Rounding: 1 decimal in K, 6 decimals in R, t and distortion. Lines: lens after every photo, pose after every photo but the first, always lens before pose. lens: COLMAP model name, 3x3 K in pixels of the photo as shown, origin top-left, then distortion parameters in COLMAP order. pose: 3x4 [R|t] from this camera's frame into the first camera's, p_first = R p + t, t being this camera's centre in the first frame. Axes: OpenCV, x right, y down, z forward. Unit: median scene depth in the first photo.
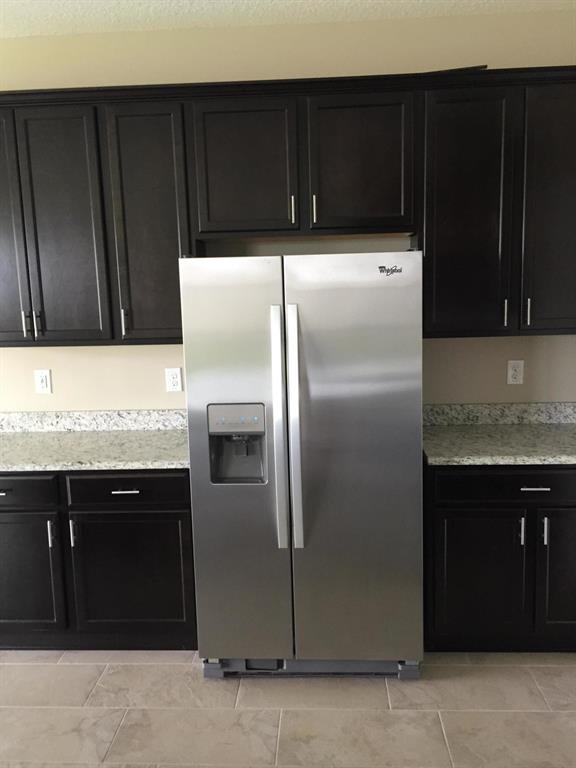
lens RADIAL K [[664.4, 0, 288.0], [0, 664.4, 384.0], [0, 0, 1]] dist [0.095217, -0.133728]
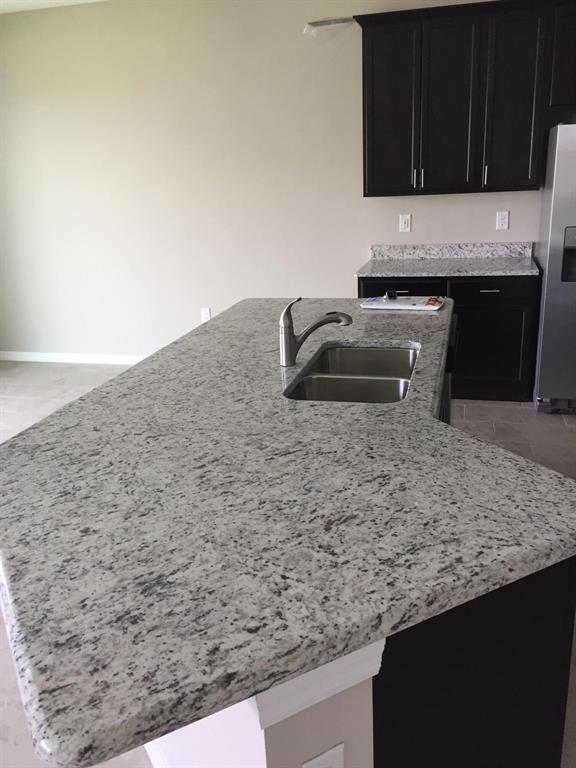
lens RADIAL K [[664.4, 0, 288.0], [0, 664.4, 384.0], [0, 0, 1]] dist [0.095217, -0.133728]
pose [[0.977519, 0.045137, -0.205958, -0.345253], [-0.010017, 0.985656, 0.168471, 0.110582], [0.210608, -0.162620, 0.963950, -0.560253]]
